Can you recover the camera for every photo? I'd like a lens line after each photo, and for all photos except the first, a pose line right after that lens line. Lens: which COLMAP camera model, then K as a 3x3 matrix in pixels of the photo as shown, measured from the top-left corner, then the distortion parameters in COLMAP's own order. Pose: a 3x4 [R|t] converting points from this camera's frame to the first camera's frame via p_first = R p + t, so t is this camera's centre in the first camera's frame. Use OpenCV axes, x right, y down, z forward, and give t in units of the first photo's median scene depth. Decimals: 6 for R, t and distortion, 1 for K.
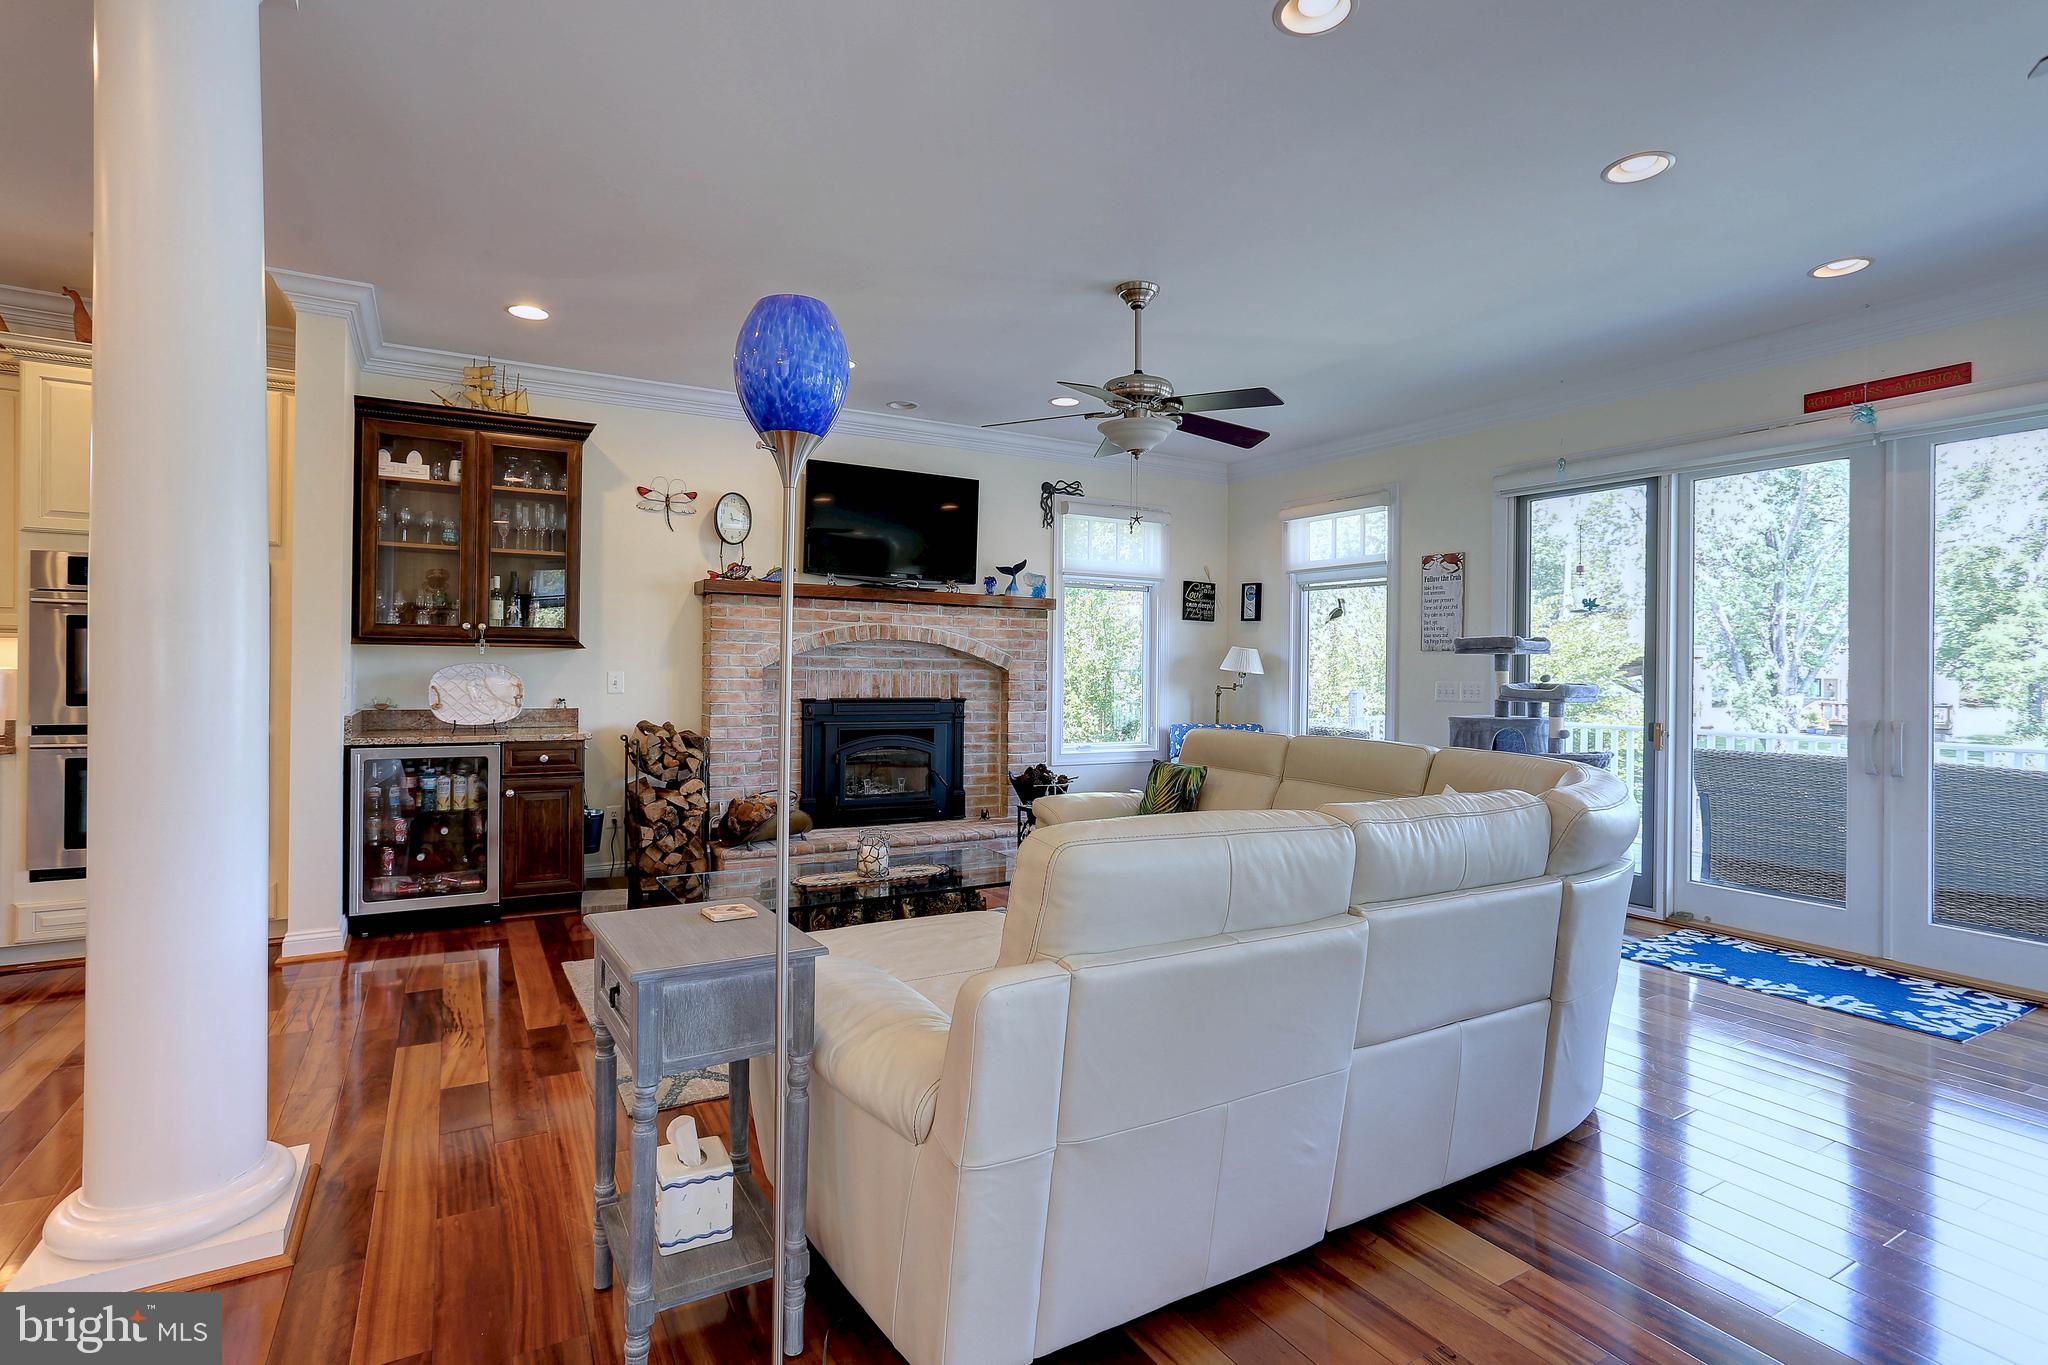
lens RADIAL K [[1000.4, 0, 1028.1], [0, 1000.4, 671.6], [0, 0, 1]] dist [-0.045062, 0.013936]
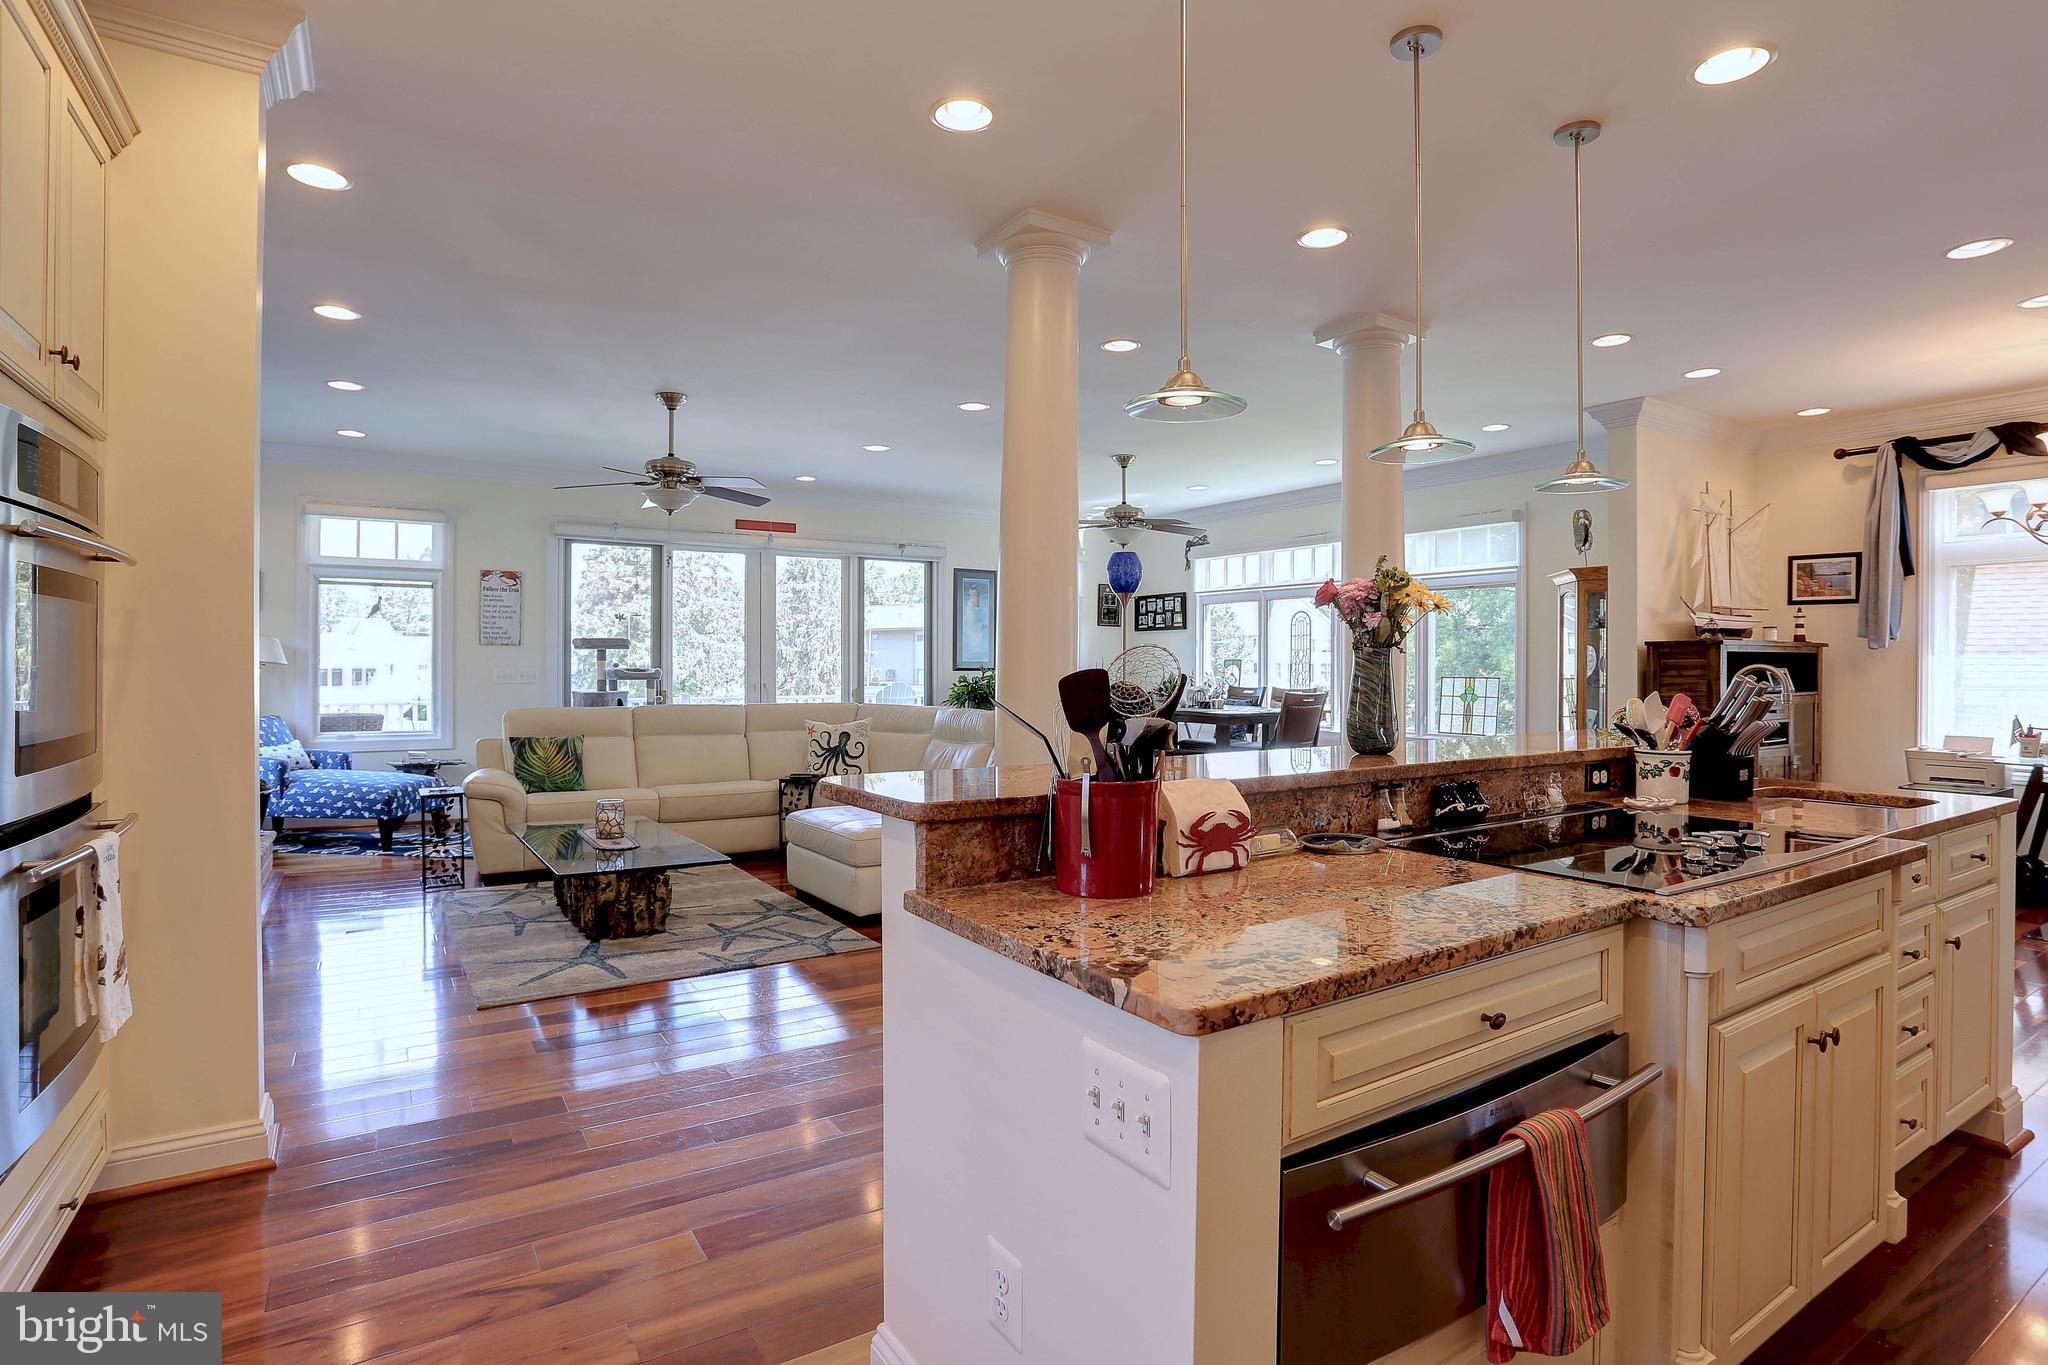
lens RADIAL K [[1000.4, 0, 1011.1], [0, 1000.4, 681.9], [0, 0, 1]] dist [-0.045062, 0.013936]
pose [[-0.030918, -0.028385, 0.999119, -0.910721], [-0.004664, 0.999590, 0.028254, -0.012768], [-0.999511, -0.003786, -0.031037, 0.377408]]
